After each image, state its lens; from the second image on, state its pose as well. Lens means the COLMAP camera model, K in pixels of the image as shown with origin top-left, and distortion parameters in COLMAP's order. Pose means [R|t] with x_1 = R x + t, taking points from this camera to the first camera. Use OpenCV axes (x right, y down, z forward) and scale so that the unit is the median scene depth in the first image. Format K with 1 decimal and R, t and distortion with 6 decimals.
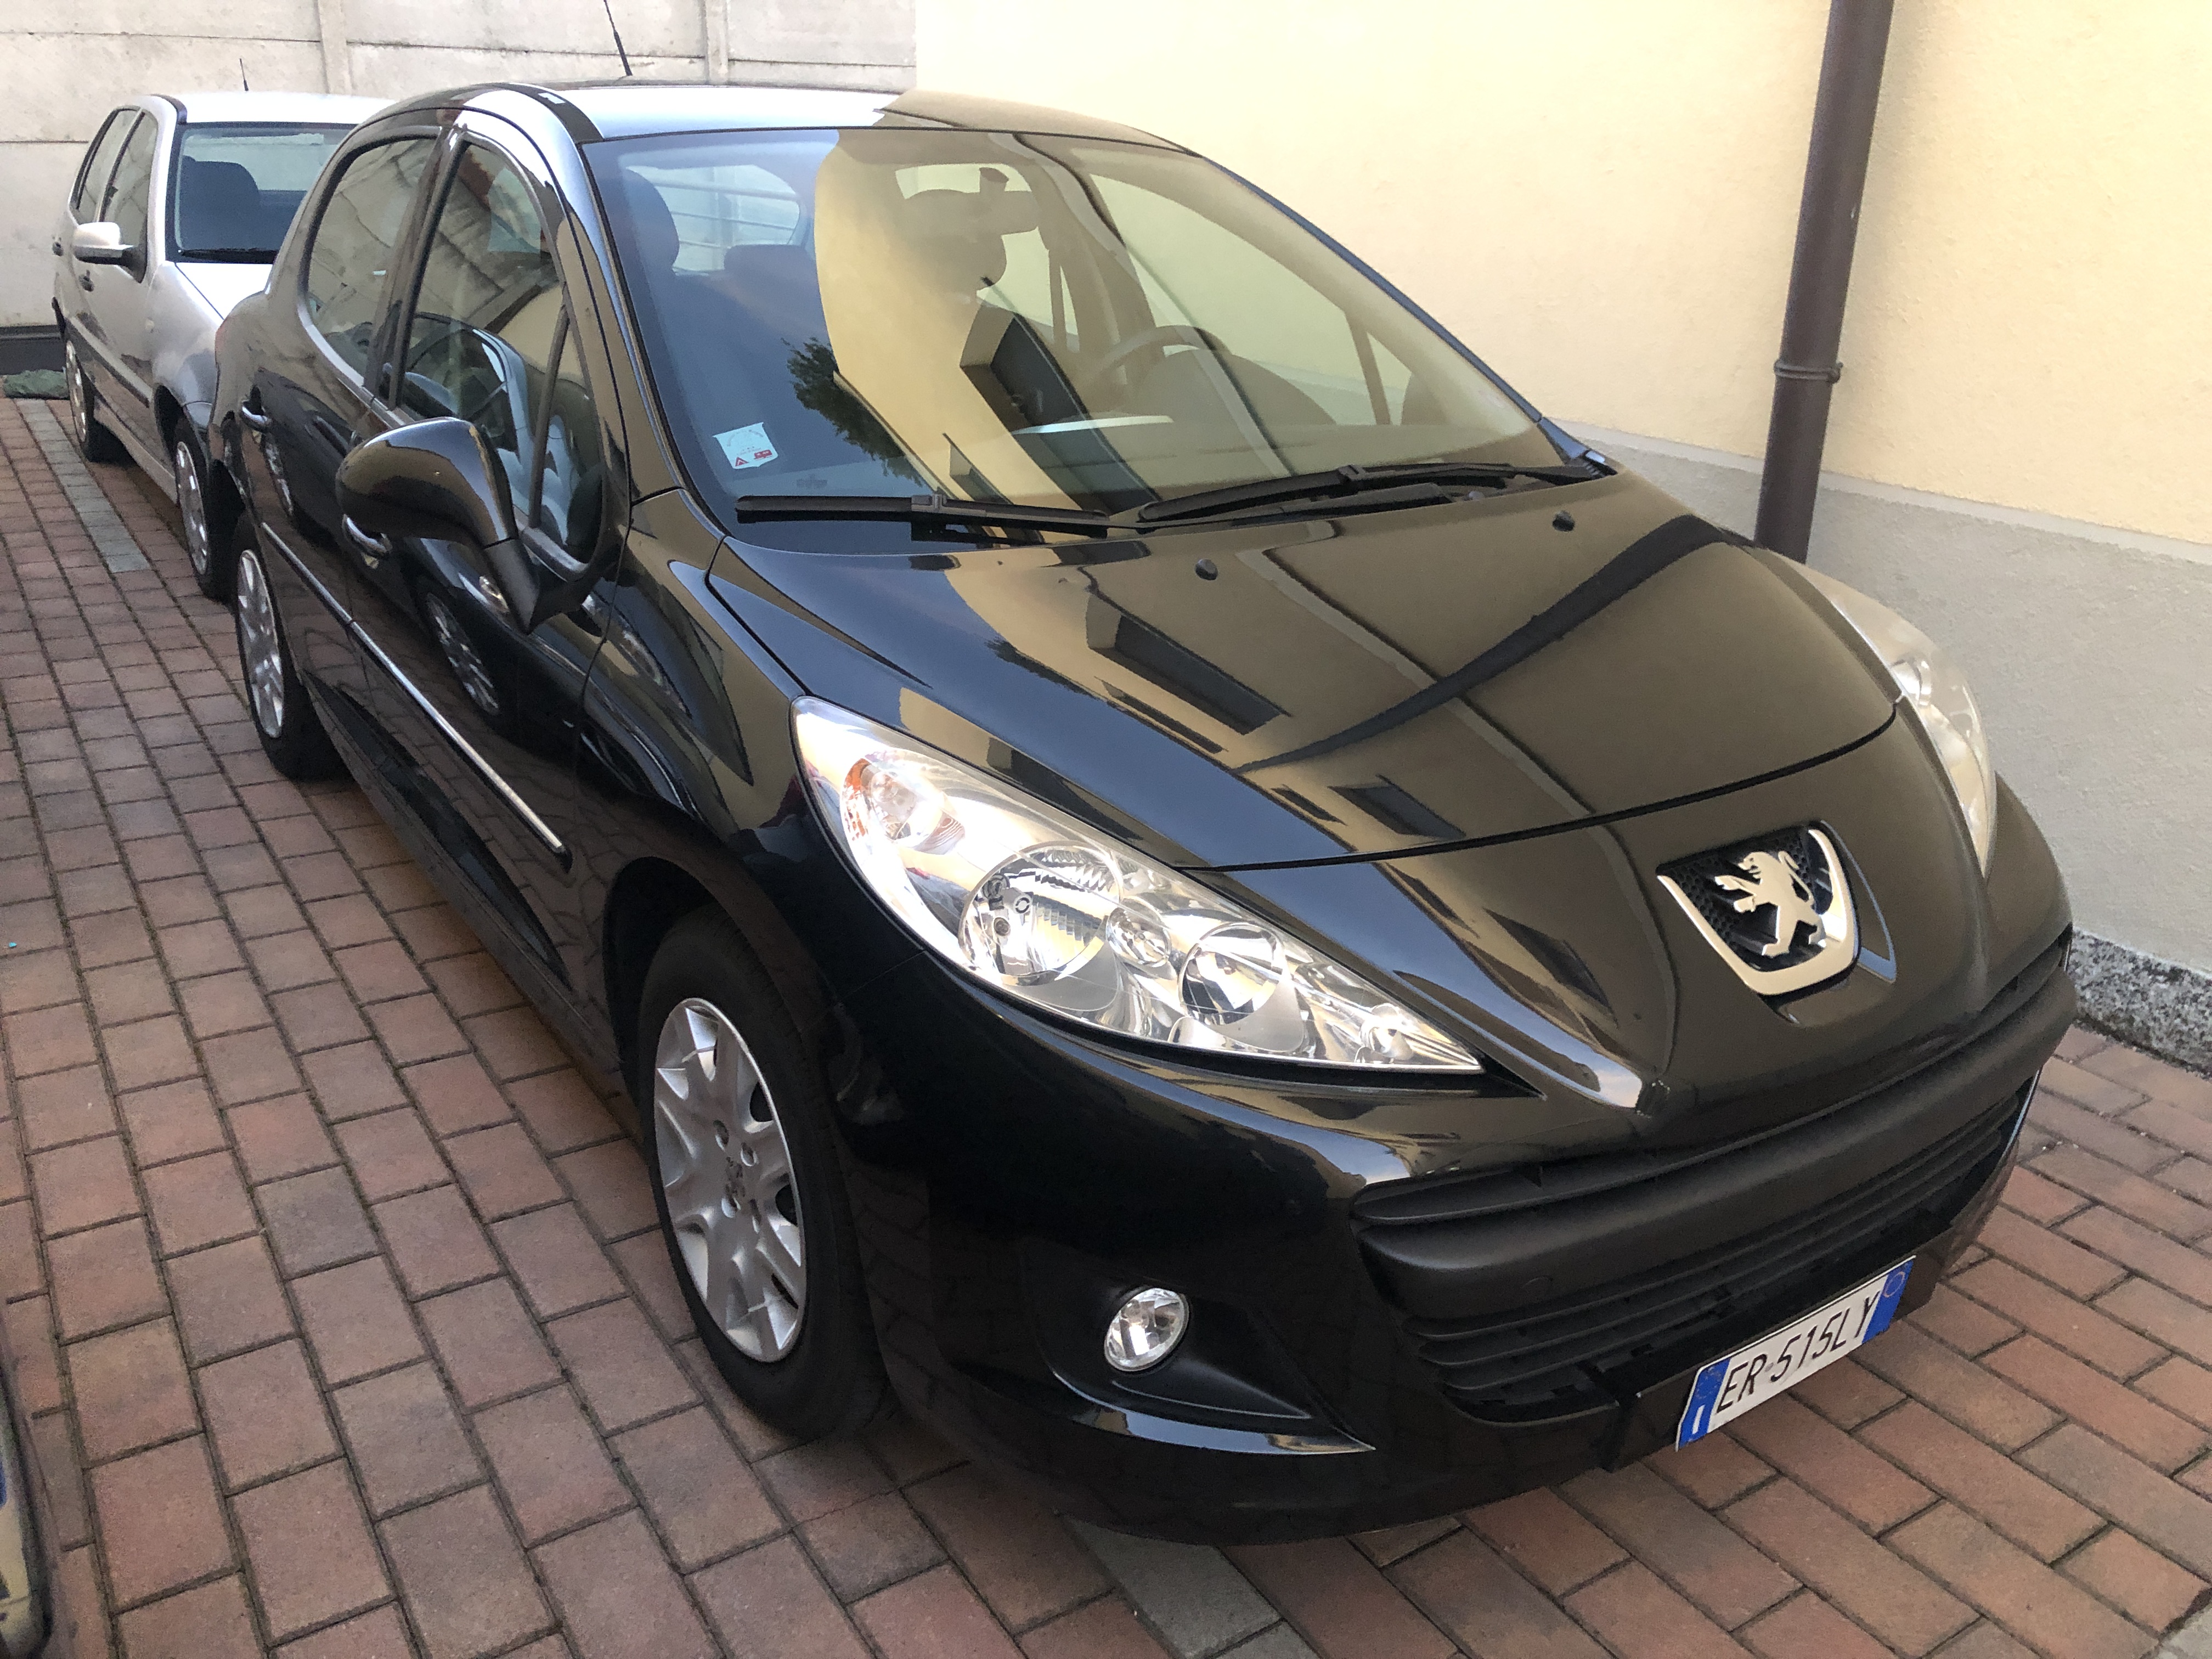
lens RADIAL K [[1843.6, 0, 1104.4], [0, 1843.6, 792.7], [0, 0, 1]] dist [0.011184, 0.007172]
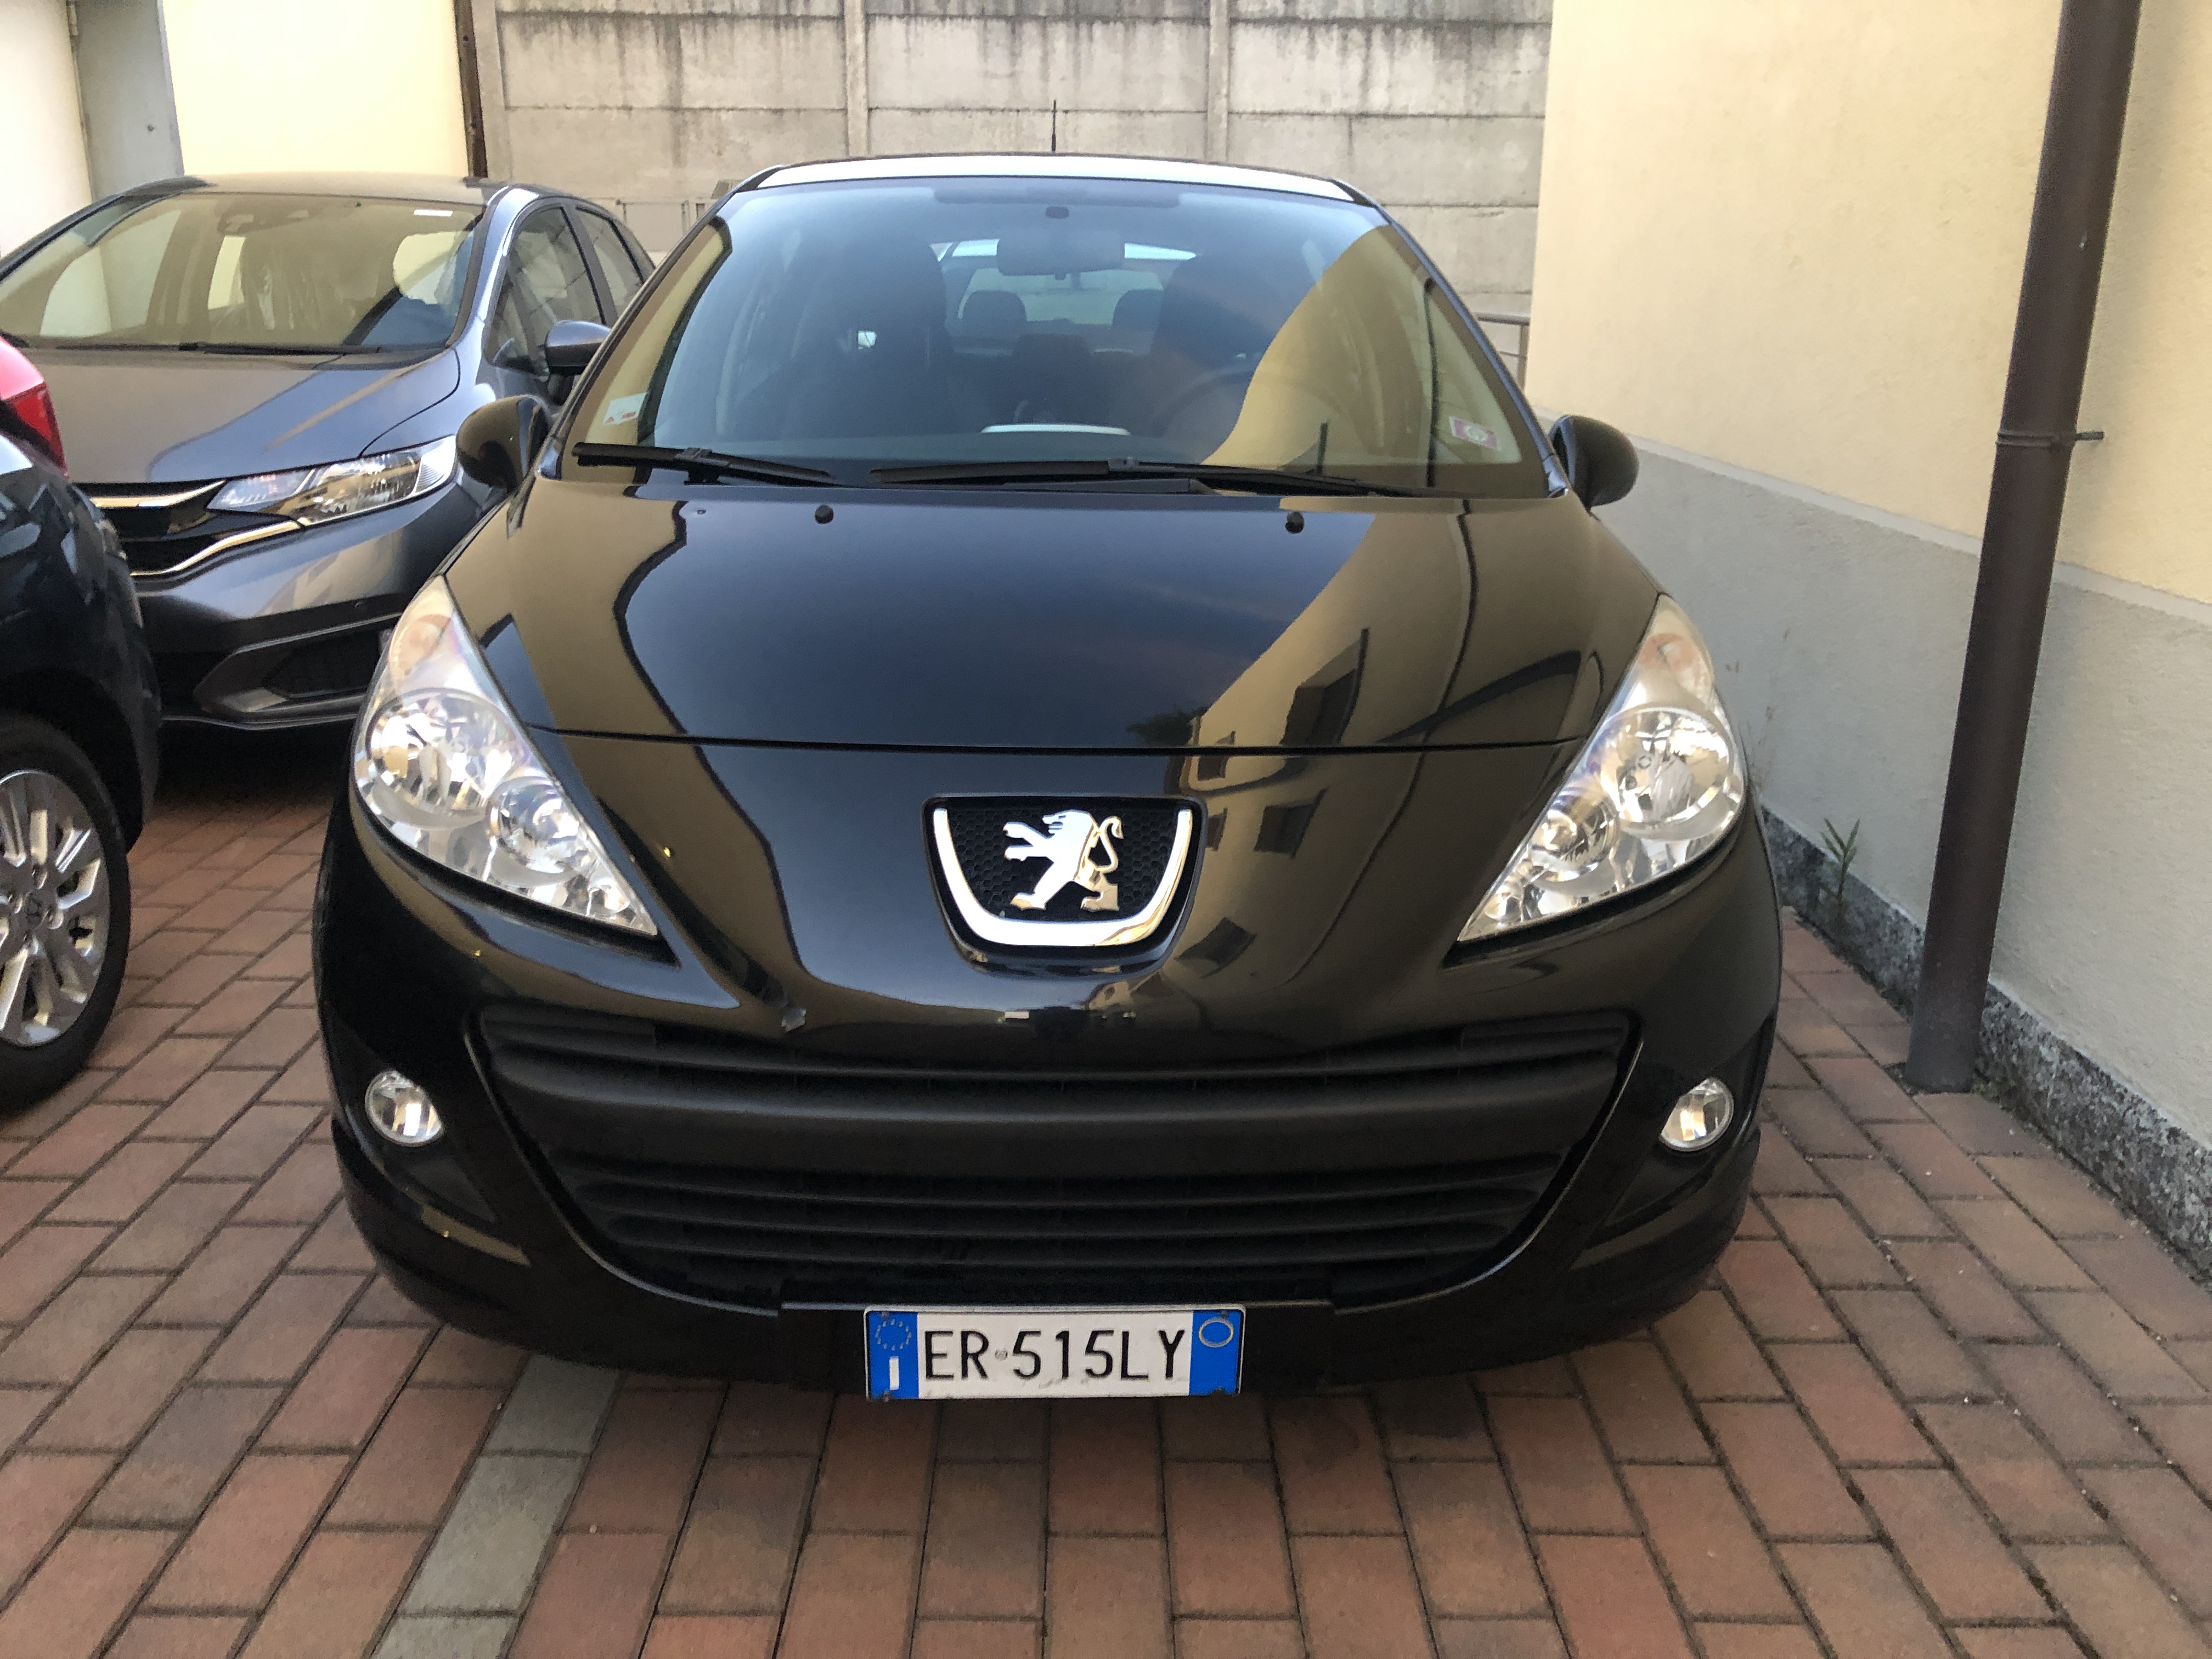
lens RADIAL K [[1809.9, 0, 1076.4], [0, 1809.9, 813.8], [0, 0, 1]] dist [0.023364, -0.006229]
pose [[0.844116, 0.141467, -0.517162, 0.829151], [-0.179003, 0.983577, -0.023119, 0.055054], [0.505398, 0.112089, 0.855576, 0.199897]]
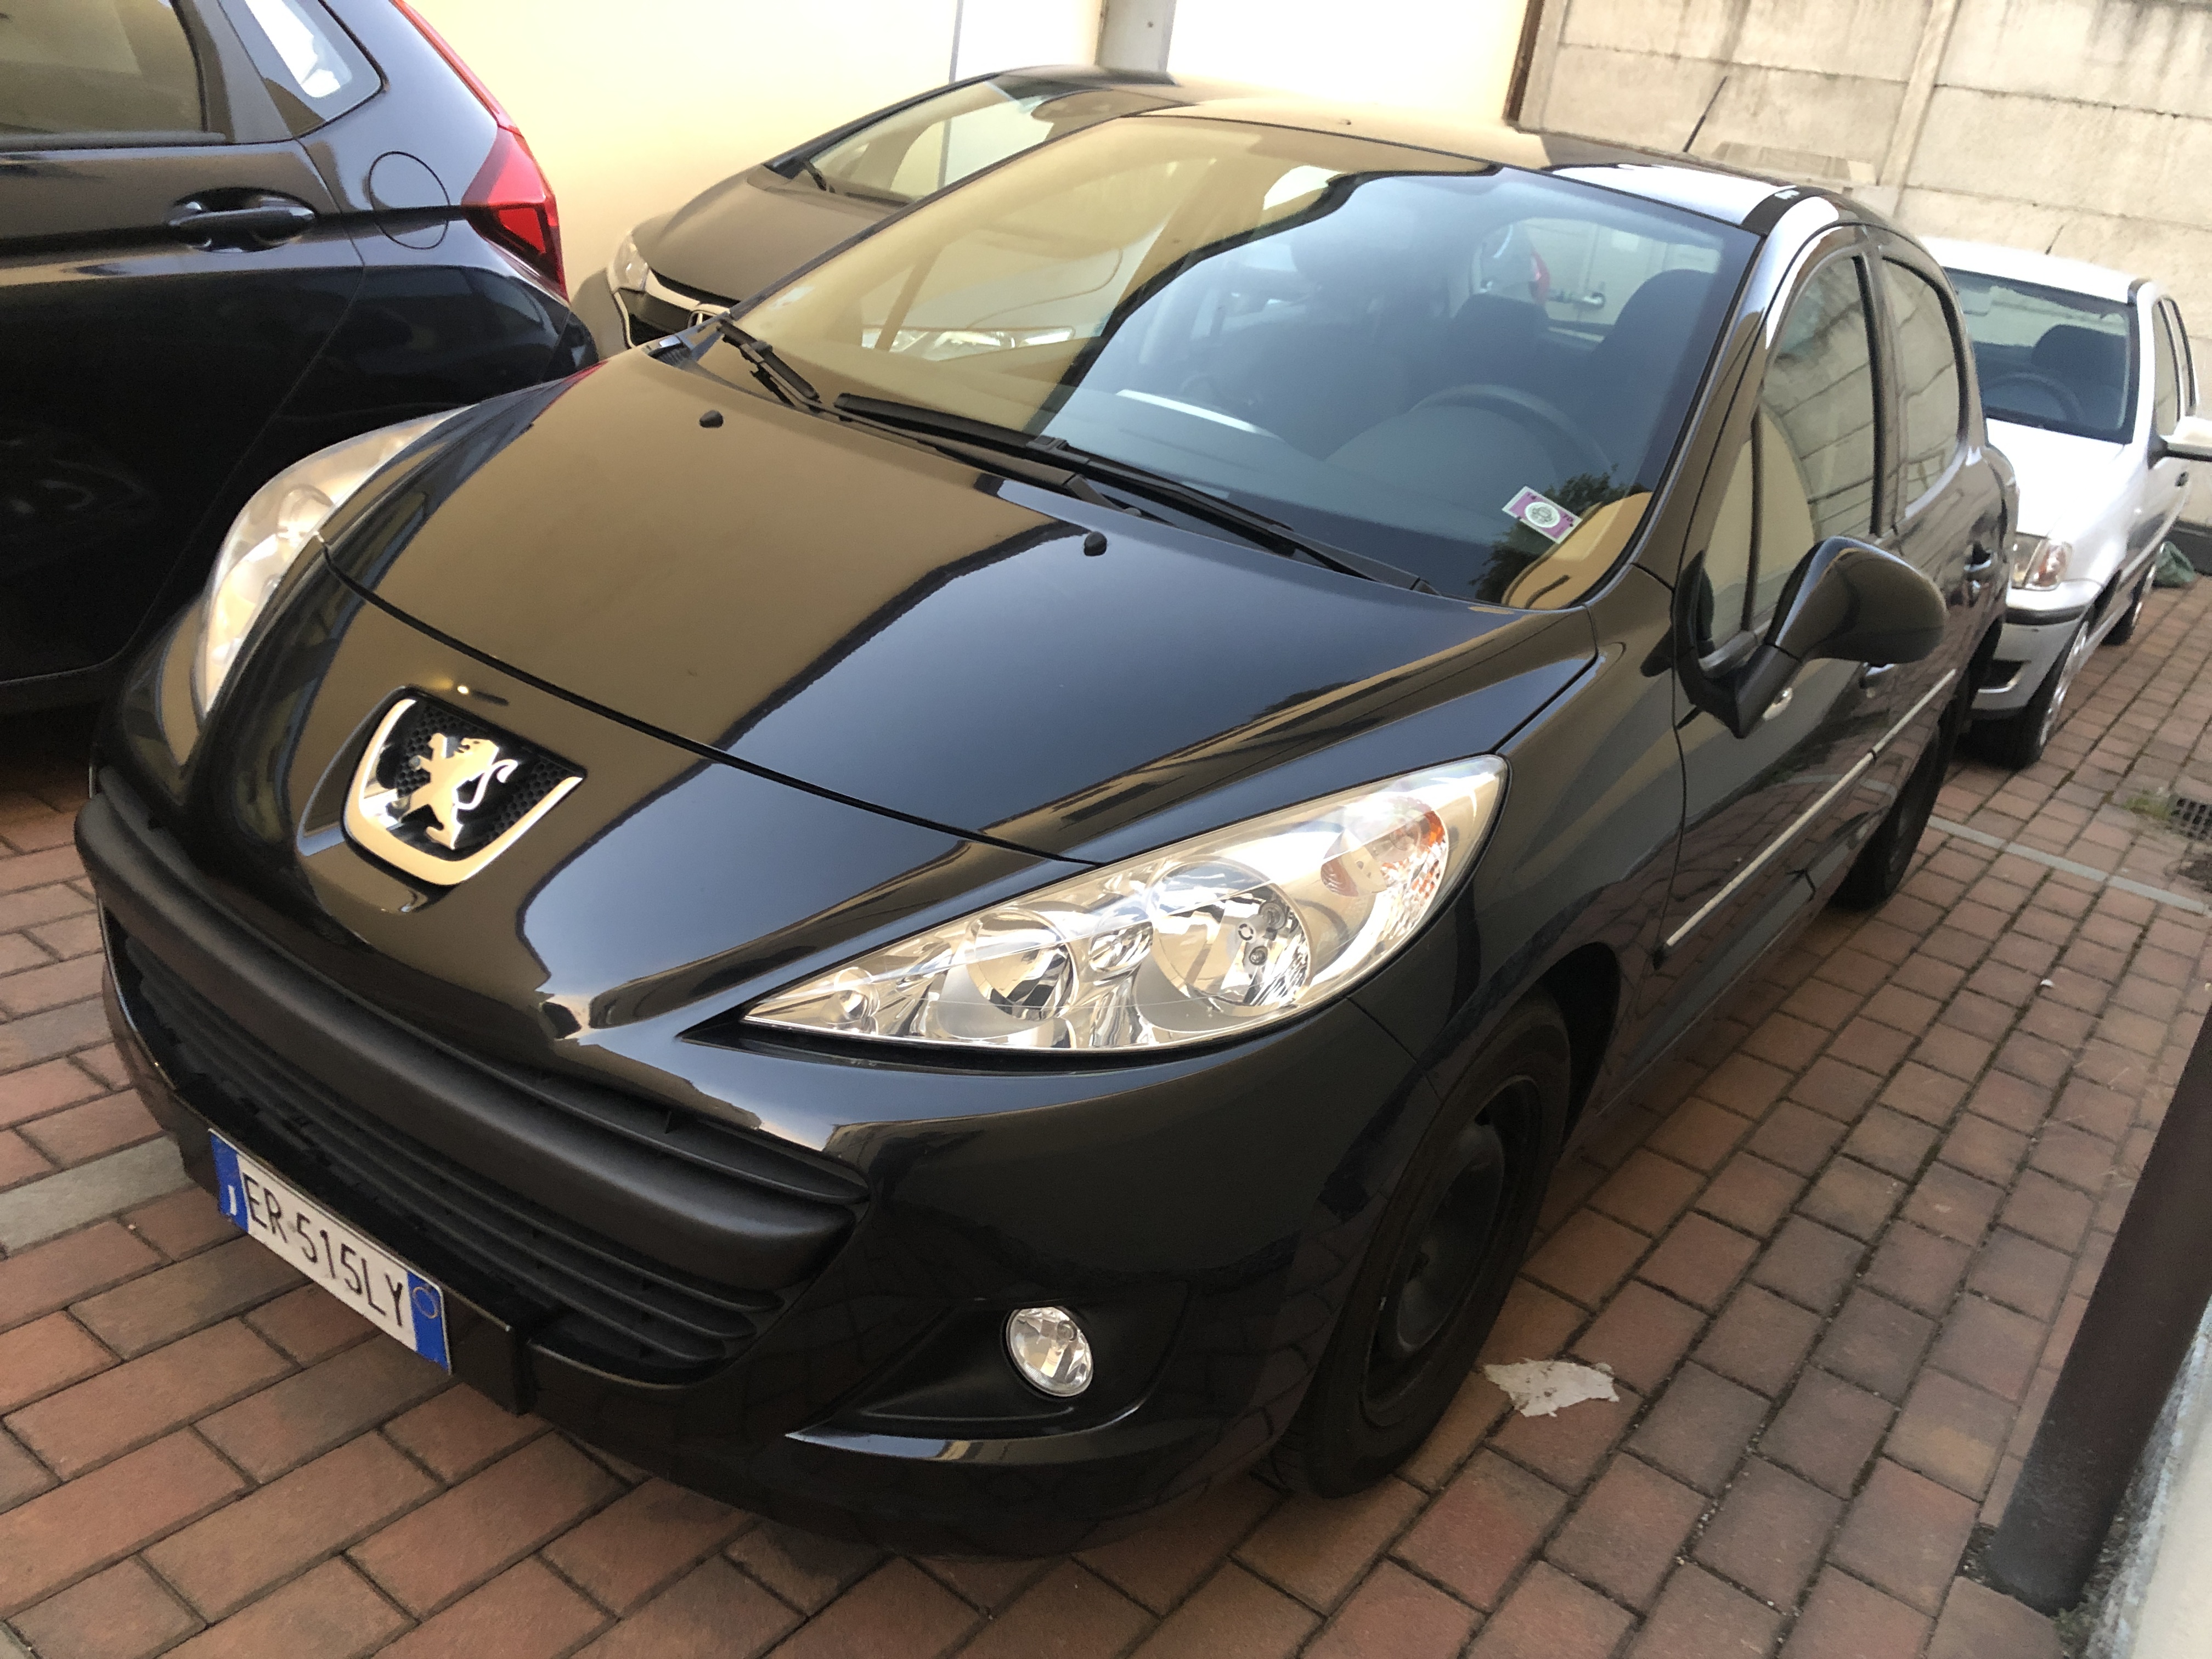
lens RADIAL K [[1822.2, 0, 1106.0], [0, 1822.2, 829.5], [0, 0, 1]] dist [0.000942, -0.008006]
pose [[0.369966, 0.372996, -0.850881, 1.240335], [-0.452626, 0.872186, 0.185532, -0.233586], [0.811329, 0.316490, 0.491507, 0.809925]]
